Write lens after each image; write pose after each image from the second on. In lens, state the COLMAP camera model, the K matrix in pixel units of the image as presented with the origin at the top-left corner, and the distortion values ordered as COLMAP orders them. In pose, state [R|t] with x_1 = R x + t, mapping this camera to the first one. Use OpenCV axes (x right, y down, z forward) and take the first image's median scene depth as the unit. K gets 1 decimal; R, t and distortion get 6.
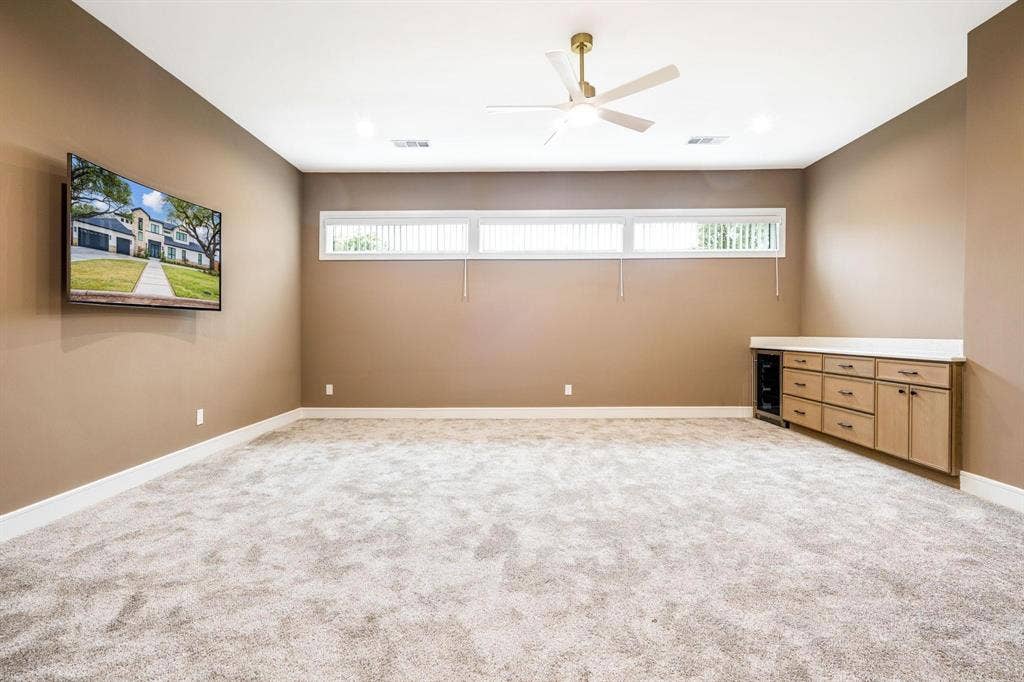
lens RADIAL K [[485.7, 0, 512.0], [0, 485.7, 341.0], [0, 0, 1]] dist [-0.023999, 0.000238]
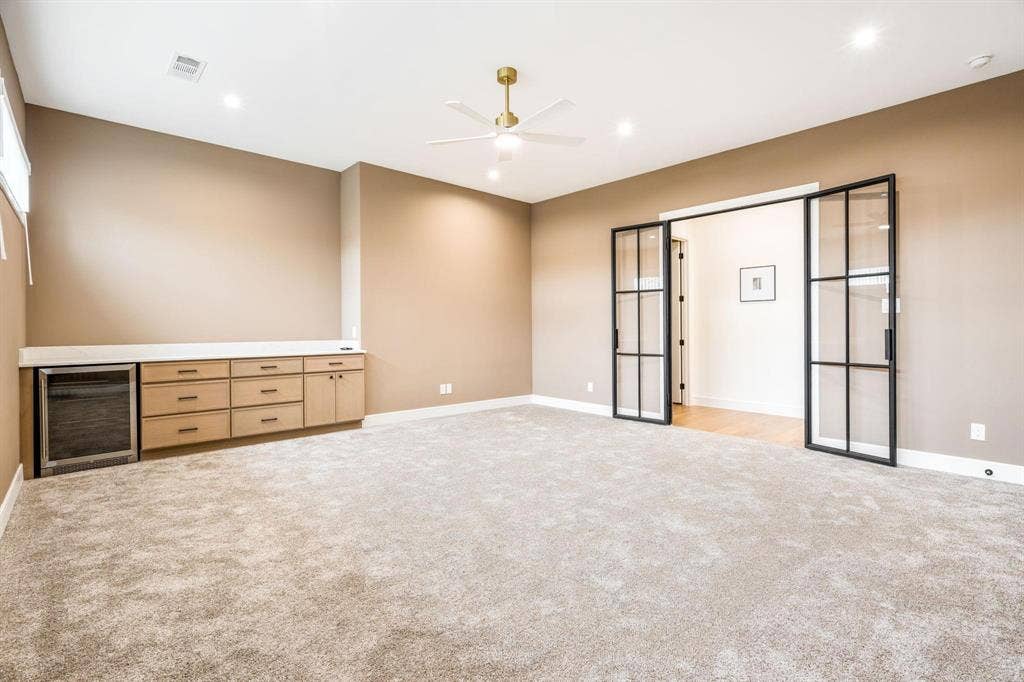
lens RADIAL K [[485.7, 0, 512.0], [0, 485.7, 341.0], [0, 0, 1]] dist [-0.023999, 0.000238]
pose [[-0.675725, -0.050903, 0.735394, -0.533723], [-0.001462, 0.997704, 0.067717, -0.089229], [-0.737152, 0.044682, -0.674248, 1.387069]]
